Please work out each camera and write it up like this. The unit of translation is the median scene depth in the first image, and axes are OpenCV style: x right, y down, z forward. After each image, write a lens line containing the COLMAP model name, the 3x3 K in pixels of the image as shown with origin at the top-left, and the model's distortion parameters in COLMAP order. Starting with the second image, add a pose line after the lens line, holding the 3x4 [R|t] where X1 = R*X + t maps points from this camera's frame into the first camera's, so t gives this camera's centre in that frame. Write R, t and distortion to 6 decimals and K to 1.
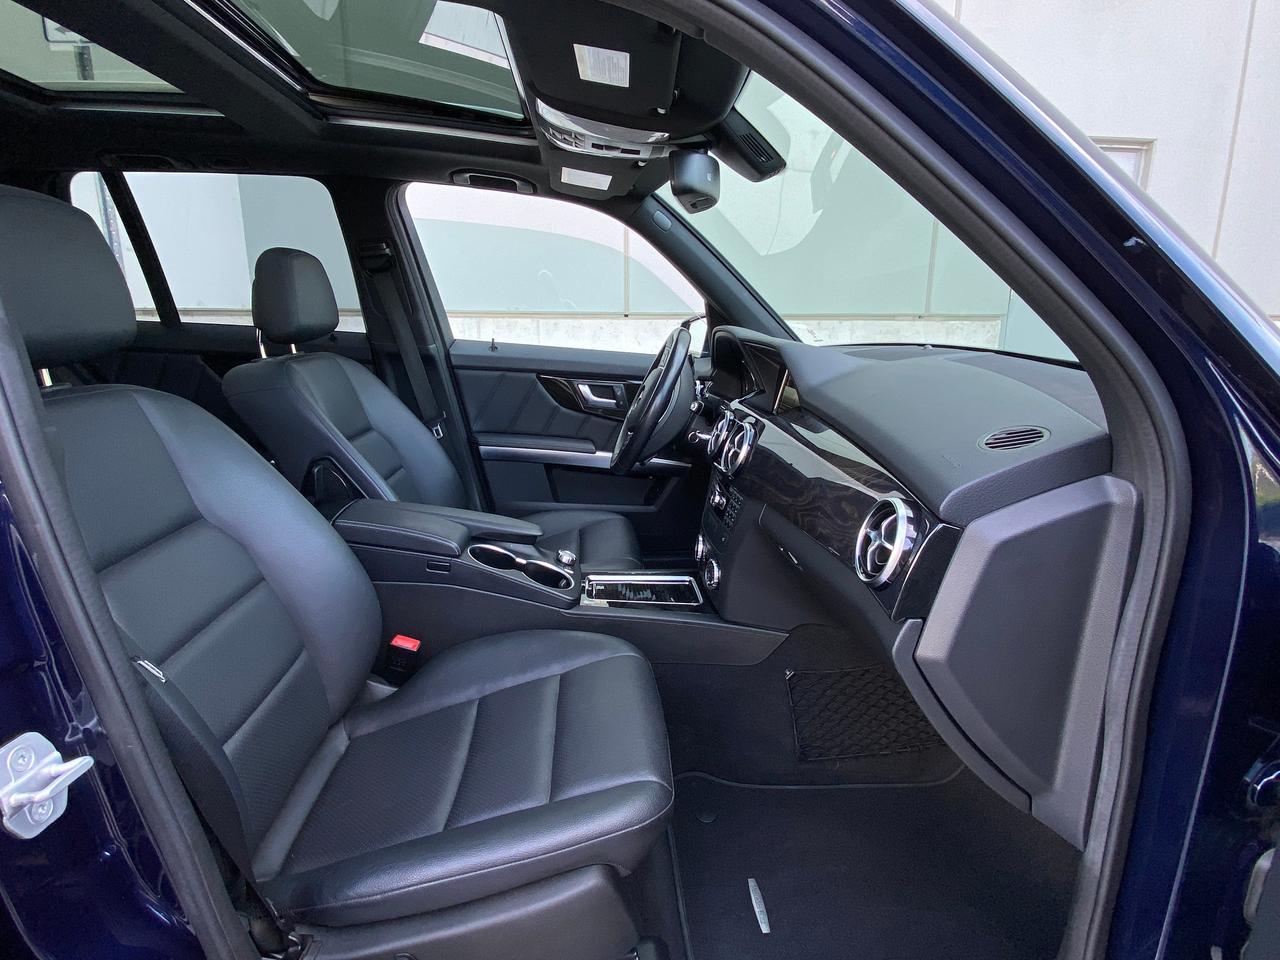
lens RADIAL K [[669.9, 0, 640.2], [0, 669.9, 483.3], [0, 0, 1]] dist [0.019167, -0.010133]
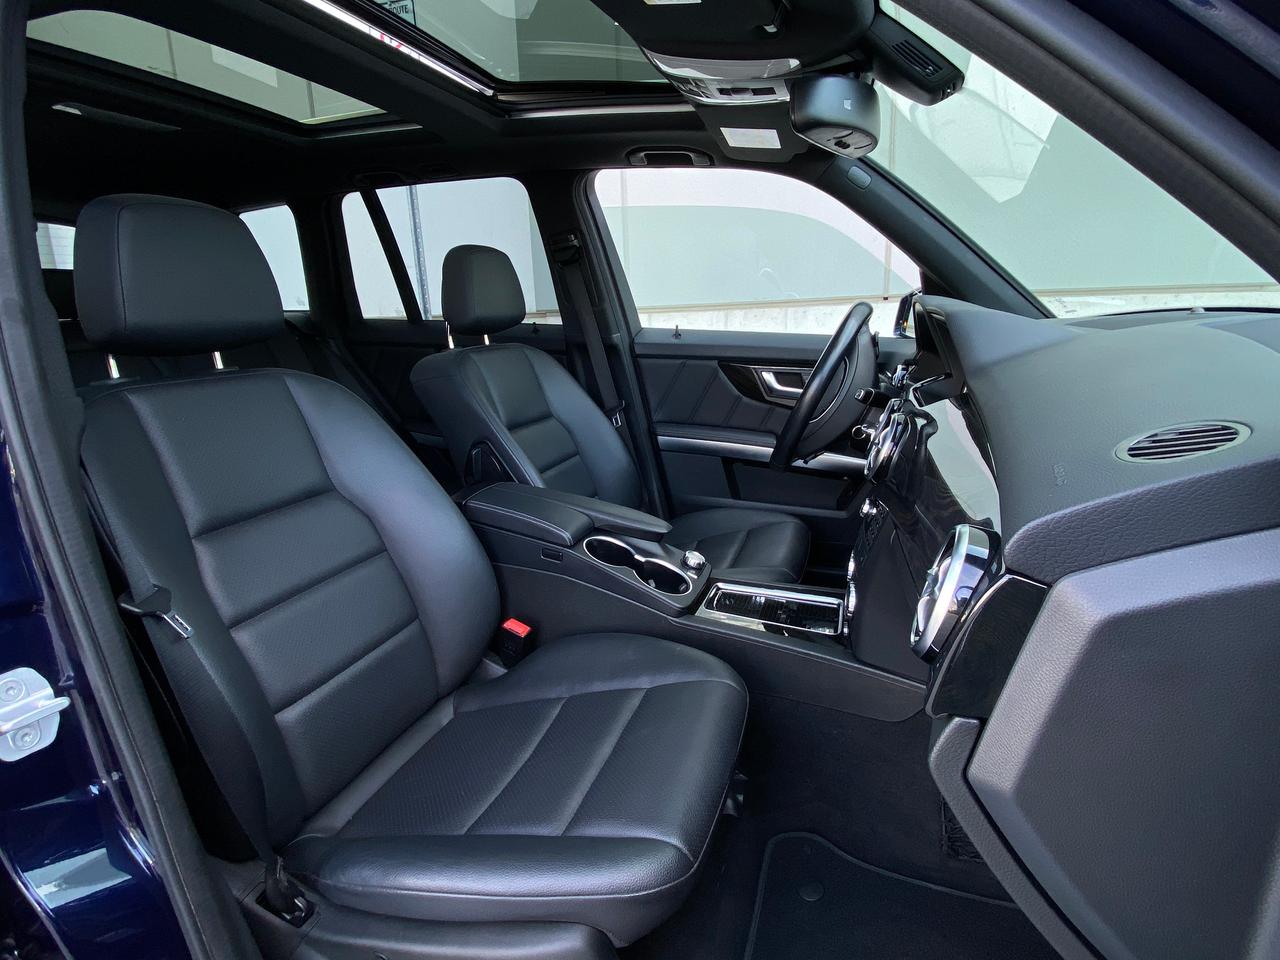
lens RADIAL K [[669.9, 0, 631.0], [0, 669.9, 482.3], [0, 0, 1]] dist [0.019167, -0.010133]
pose [[0.917887, 0.060495, -0.392204, 0.160288], [-0.057435, 0.998158, 0.019543, -0.007373], [0.392664, 0.004587, 0.919671, 0.128497]]
